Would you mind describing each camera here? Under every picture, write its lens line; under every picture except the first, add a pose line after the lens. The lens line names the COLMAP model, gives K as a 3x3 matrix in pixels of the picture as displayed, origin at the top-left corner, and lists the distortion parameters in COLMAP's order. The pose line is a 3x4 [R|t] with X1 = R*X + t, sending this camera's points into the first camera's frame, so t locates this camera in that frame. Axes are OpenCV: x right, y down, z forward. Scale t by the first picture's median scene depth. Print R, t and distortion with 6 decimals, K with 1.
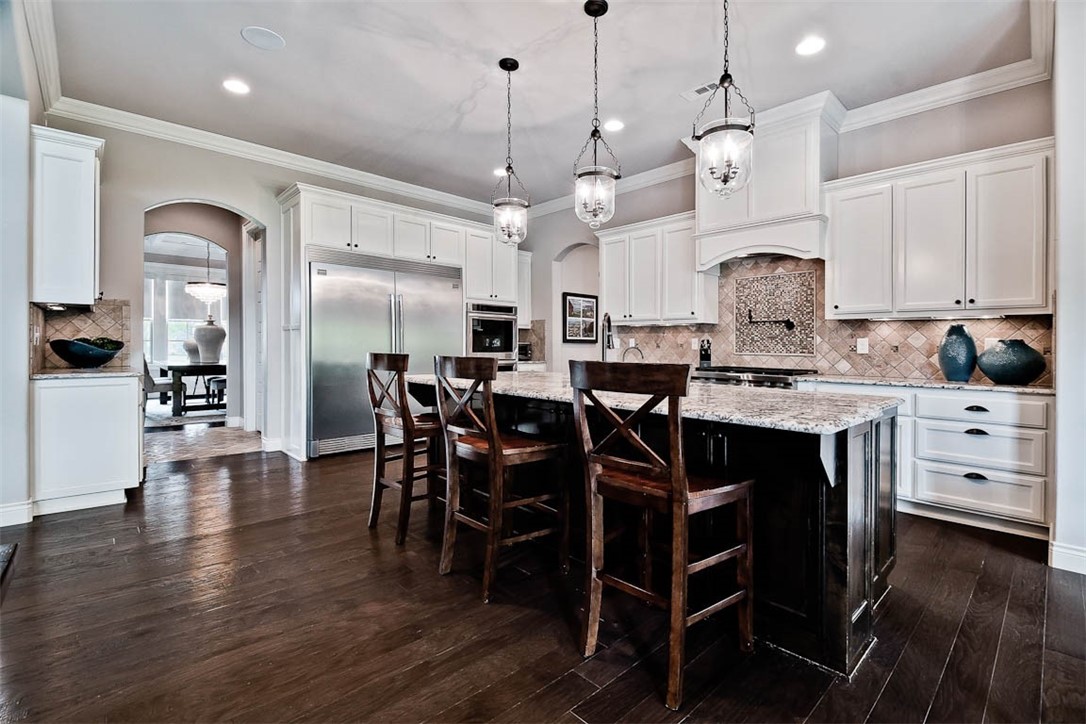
lens RADIAL K [[486.4, 0, 548.2], [0, 486.4, 360.5], [0, 0, 1]] dist [-0.016255, -0.002672]
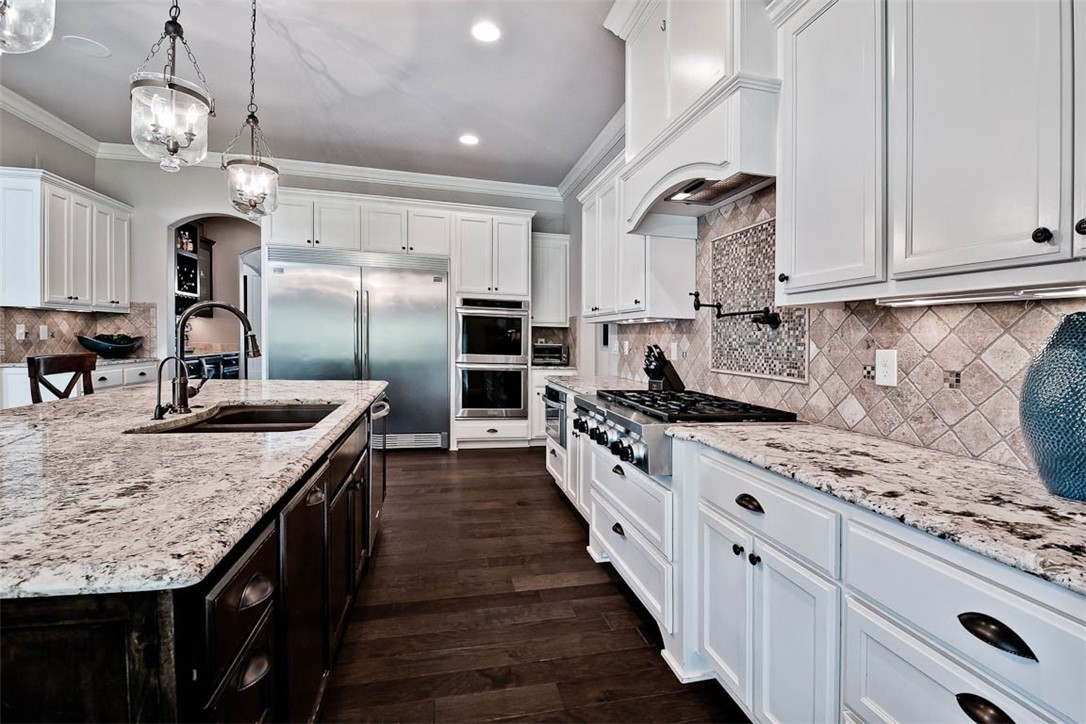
lens RADIAL K [[486.4, 0, 539.5], [0, 486.4, 343.6], [0, 0, 1]] dist [-0.016255, -0.002672]
pose [[0.862342, 0.018355, -0.505993, 0.510717], [-0.034934, 0.999118, -0.023294, -0.025621], [0.505120, 0.037764, 0.862223, 0.410148]]
